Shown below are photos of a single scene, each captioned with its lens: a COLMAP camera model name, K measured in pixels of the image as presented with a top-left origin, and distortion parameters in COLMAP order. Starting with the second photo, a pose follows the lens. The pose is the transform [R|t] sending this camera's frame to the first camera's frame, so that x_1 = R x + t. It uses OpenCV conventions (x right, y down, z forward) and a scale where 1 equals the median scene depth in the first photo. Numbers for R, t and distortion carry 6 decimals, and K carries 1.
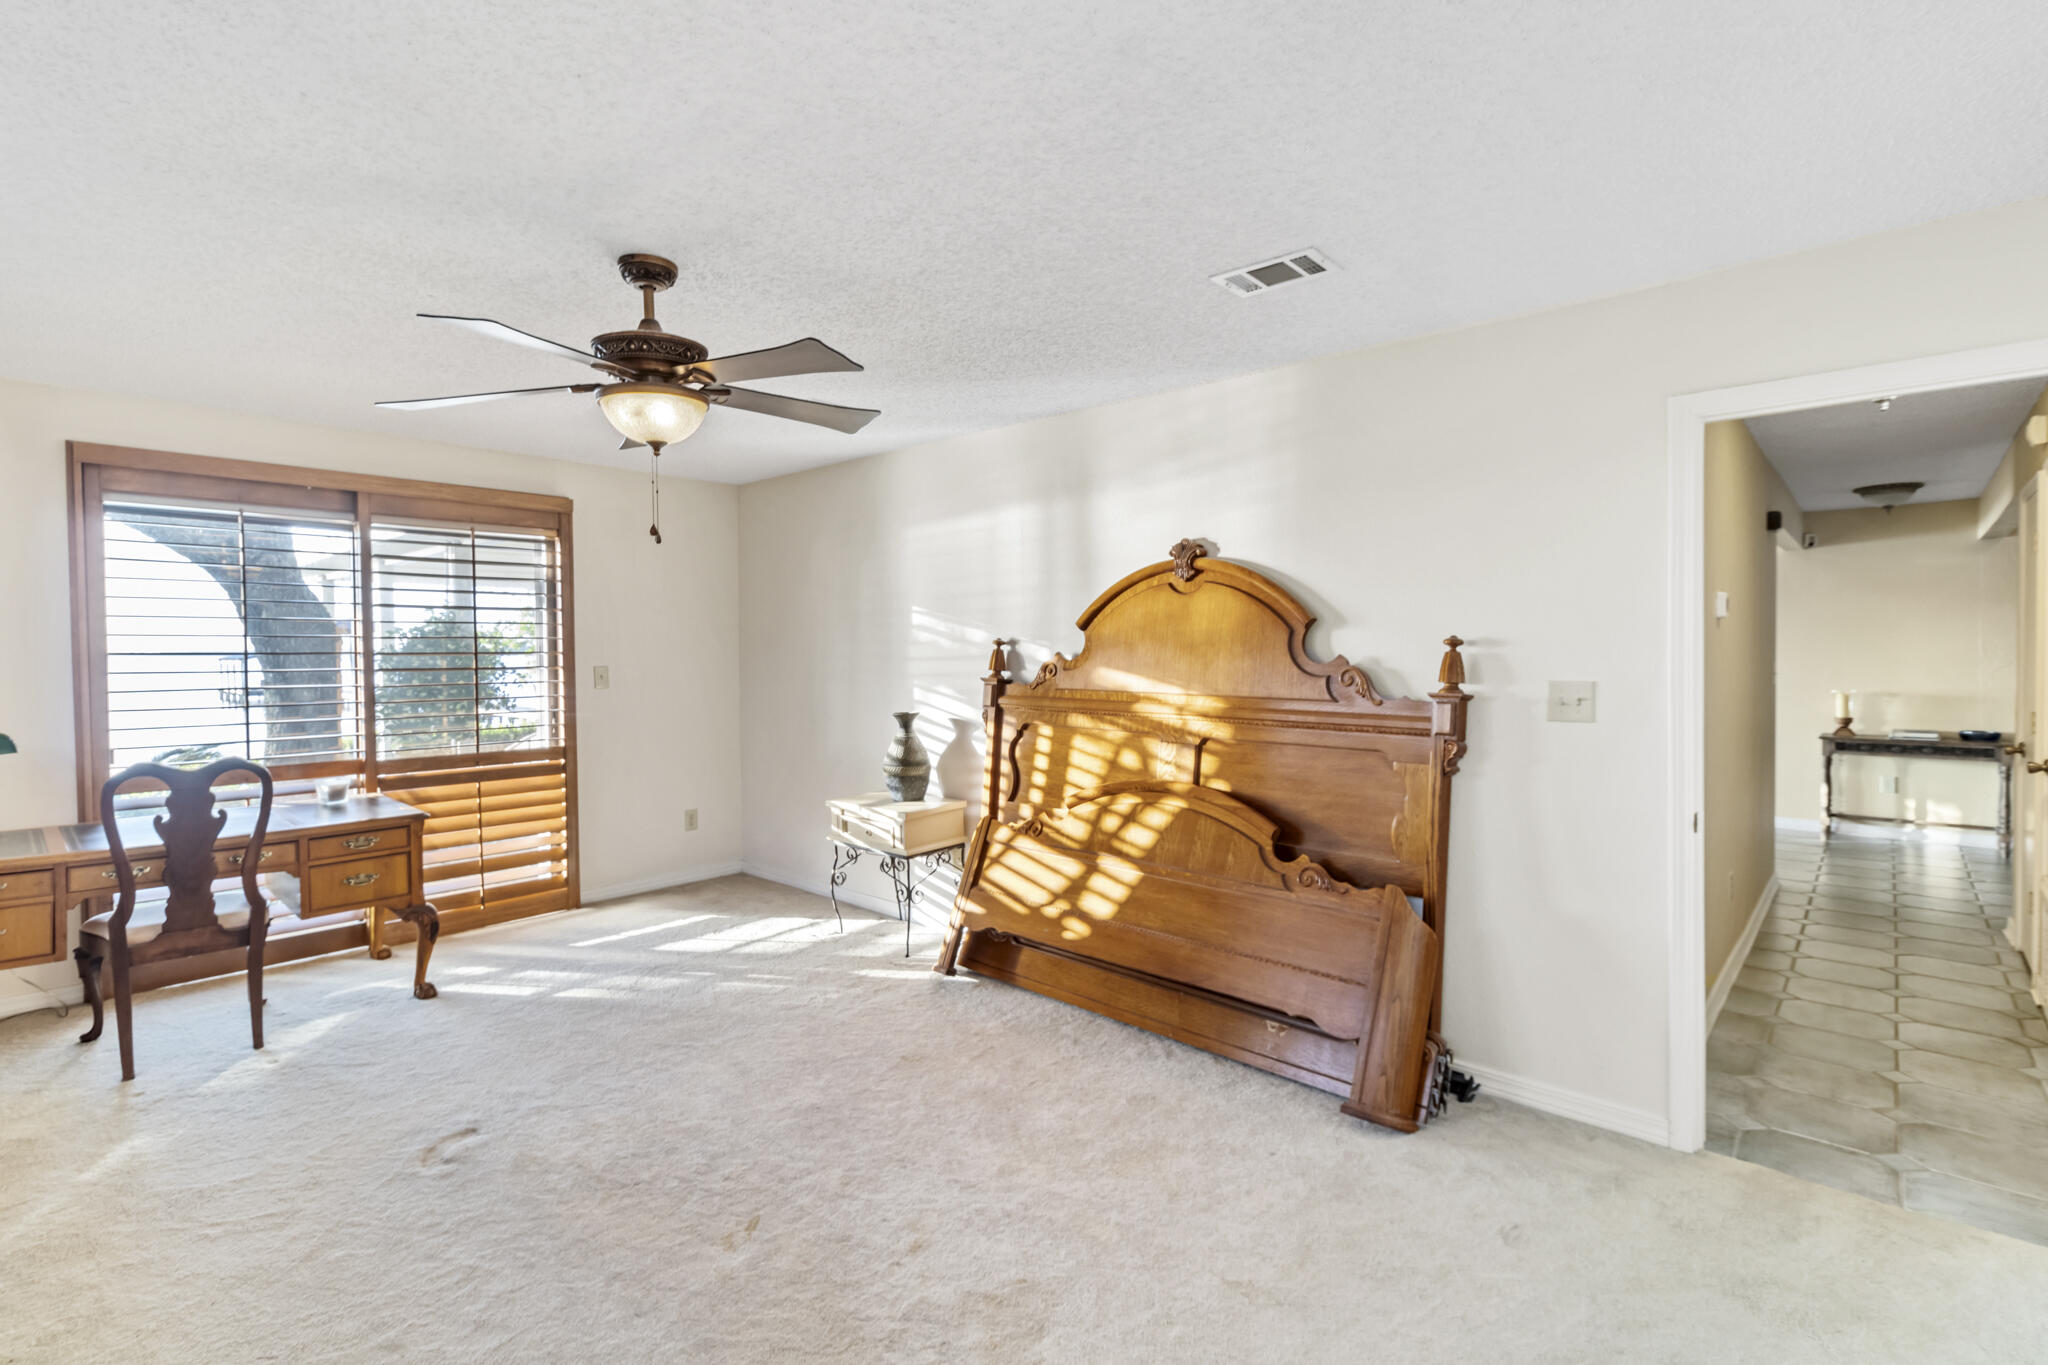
lens RADIAL K [[918.6, 0, 1024.0], [0, 918.6, 682.5], [0, 0, 1]] dist [-0.013953, -0.000026]
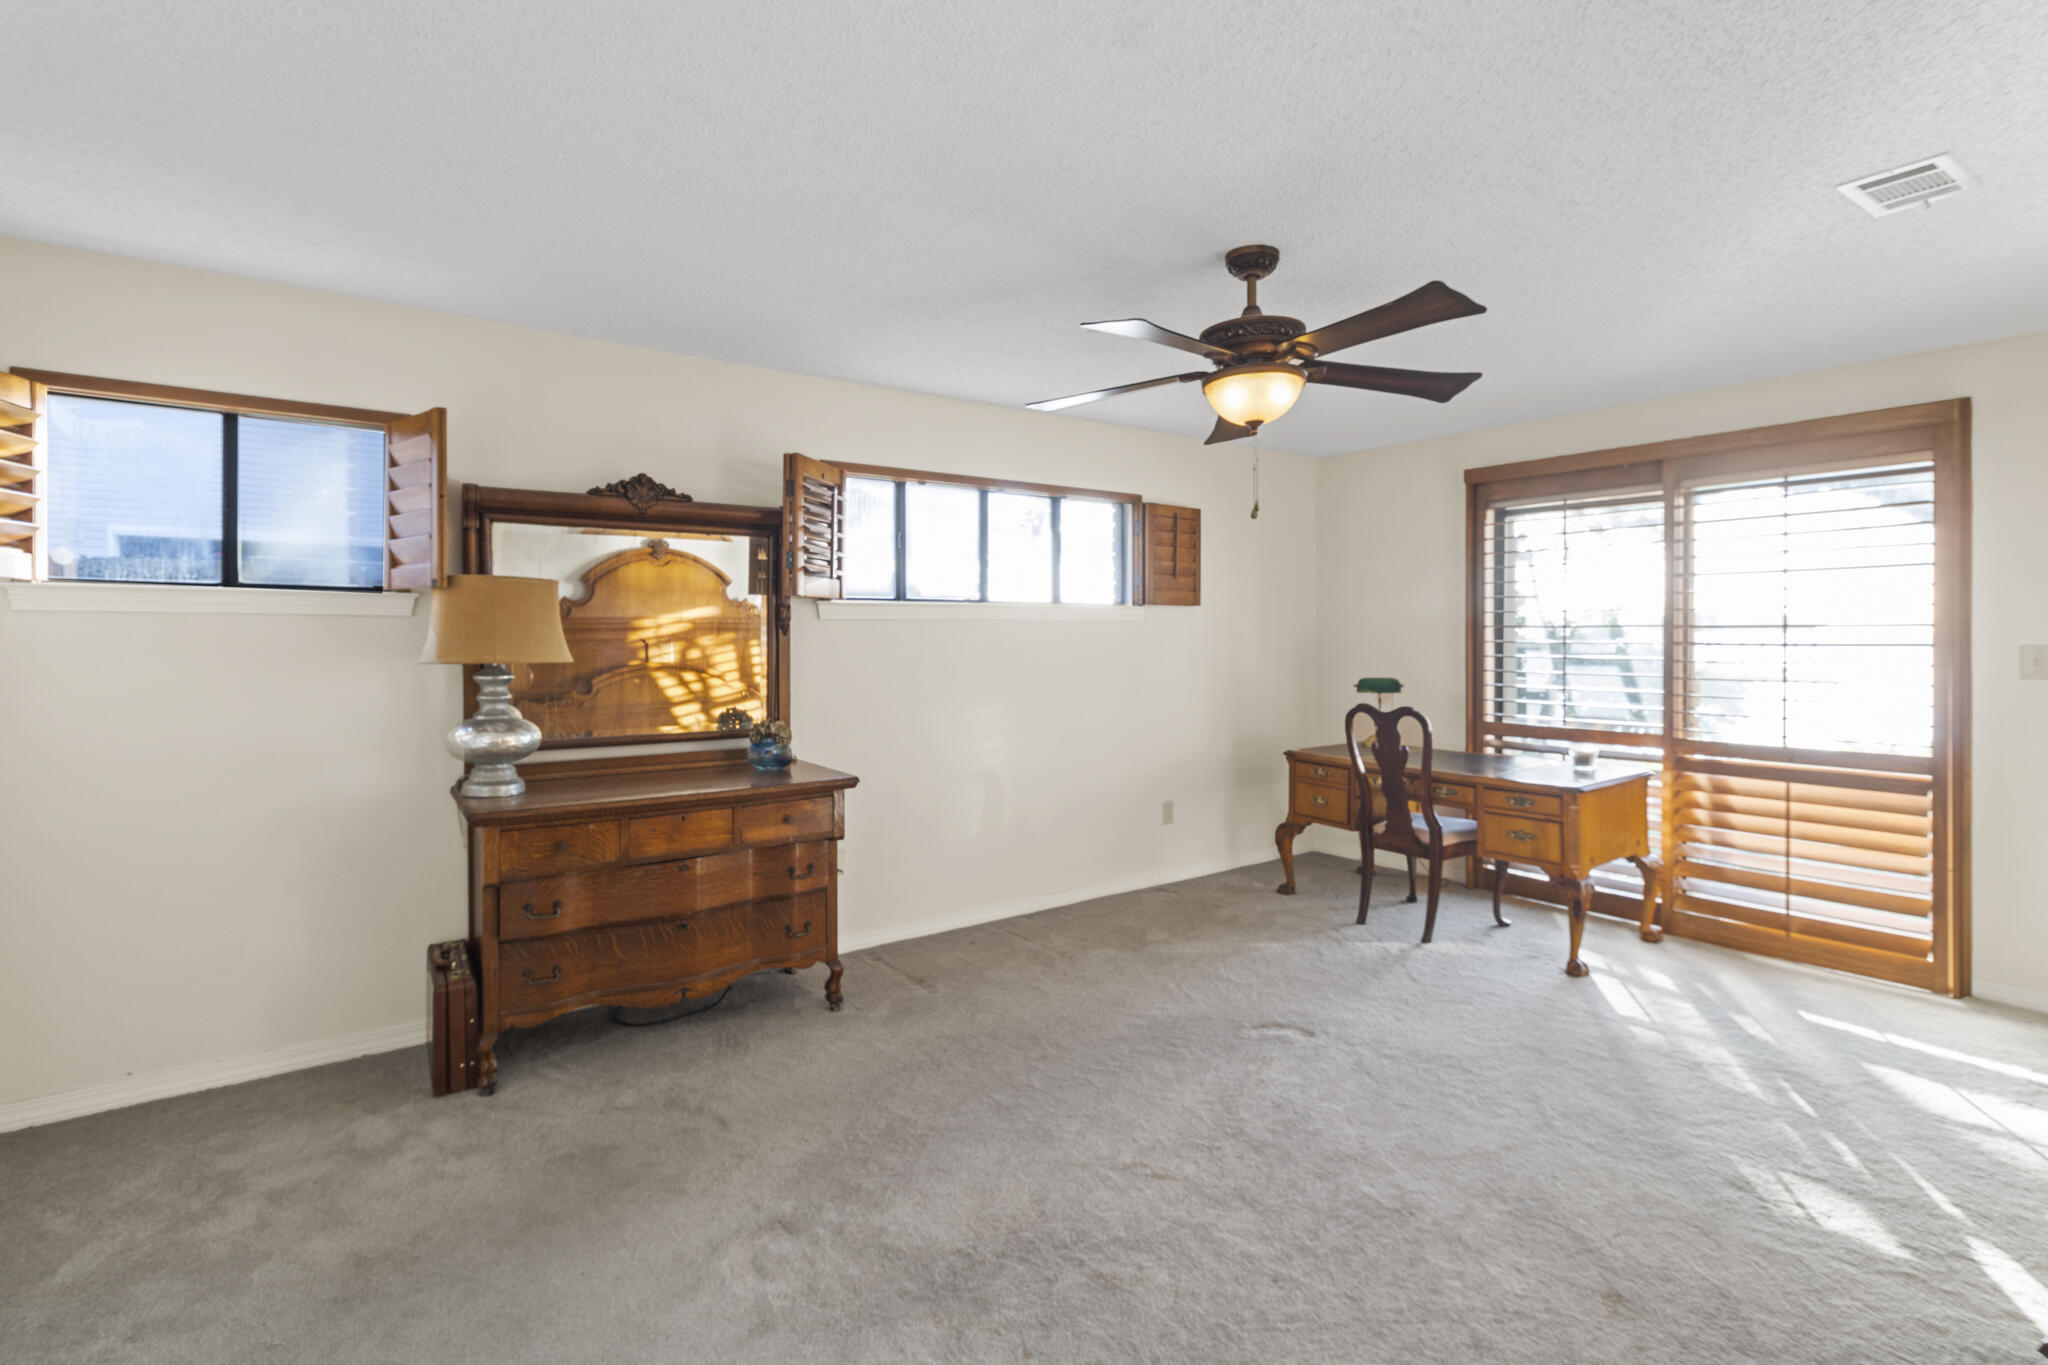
lens RADIAL K [[947.7, 0, 1025.5], [0, 947.7, 671.0], [0, 0, 1]] dist [-0.000317, 0.000269]
pose [[-0.183974, 0.049738, -0.981672, 0.464479], [-0.030502, 0.997949, 0.056279, -0.022639], [0.982458, 0.040297, -0.182079, 0.618328]]
